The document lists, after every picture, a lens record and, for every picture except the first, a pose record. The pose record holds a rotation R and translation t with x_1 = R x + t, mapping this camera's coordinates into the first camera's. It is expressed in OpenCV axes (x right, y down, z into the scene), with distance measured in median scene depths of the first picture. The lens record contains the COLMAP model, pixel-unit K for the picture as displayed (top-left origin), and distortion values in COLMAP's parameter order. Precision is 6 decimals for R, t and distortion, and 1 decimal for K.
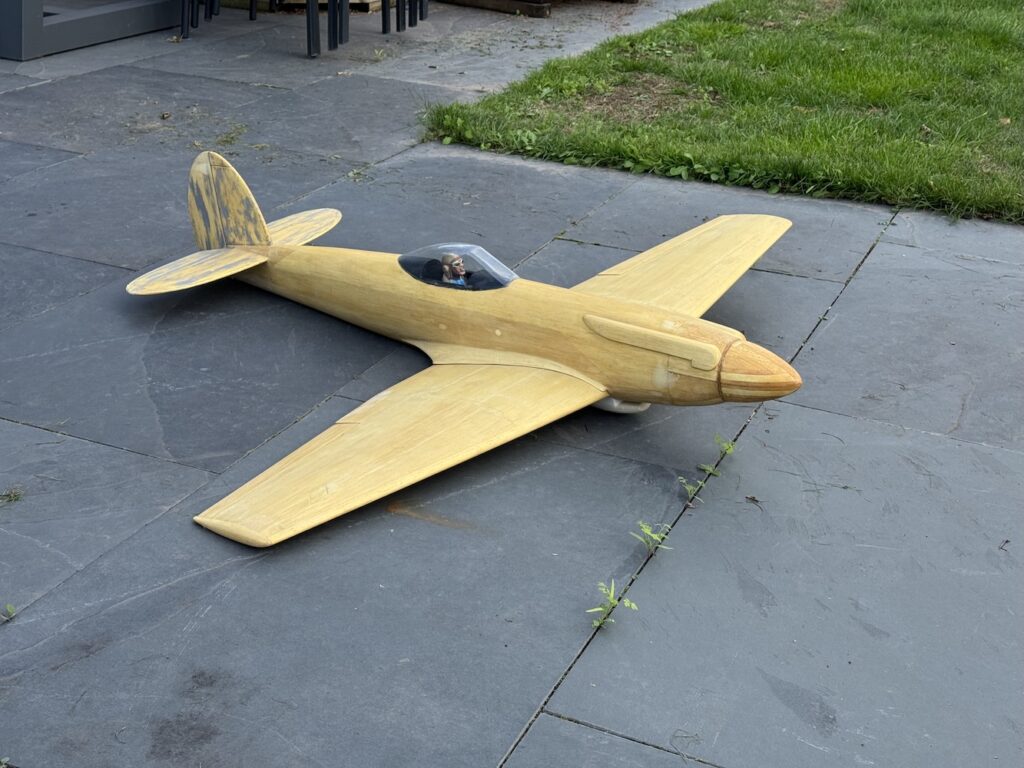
lens RADIAL K [[1395.7, 0, 512.0], [0, 1395.7, 384.0], [0, 0, 1]] dist [0.150609, 0.018656]
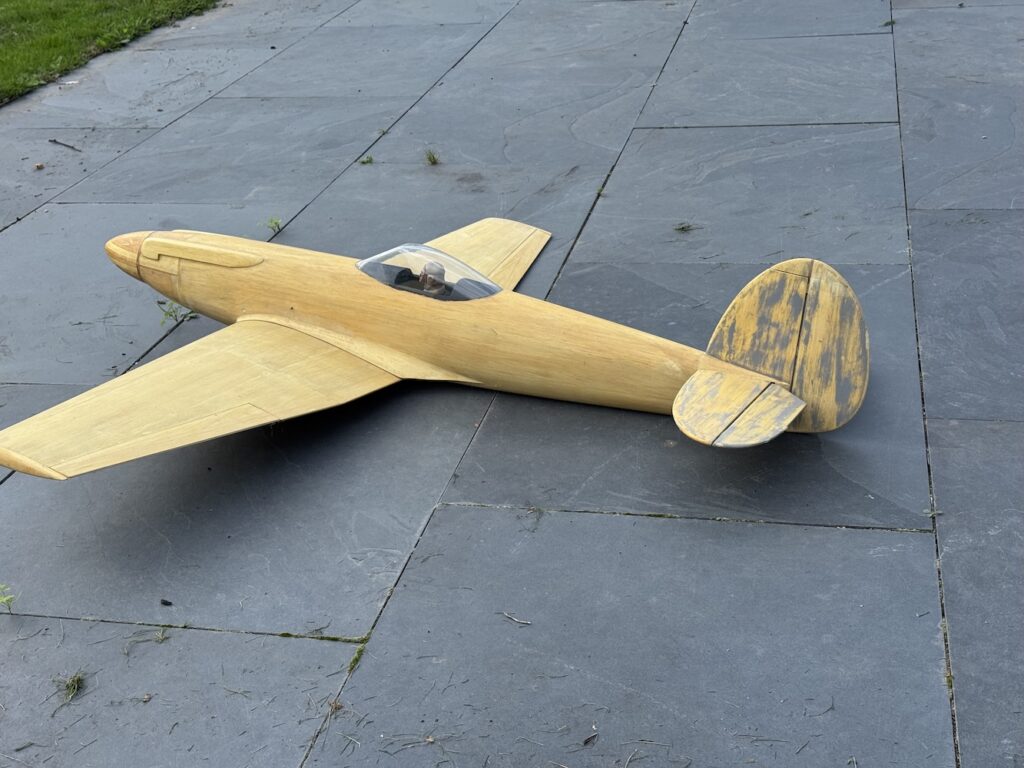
lens RADIAL K [[1395.7, 0, 512.0], [0, 1395.7, 384.0], [0, 0, 1]] dist [0.150609, 0.018656]
pose [[-0.977845, 0.114355, -0.175335, 0.110903], [-0.055697, 0.665271, 0.744521, -1.046932], [0.201785, 0.737792, -0.644163, 2.386231]]
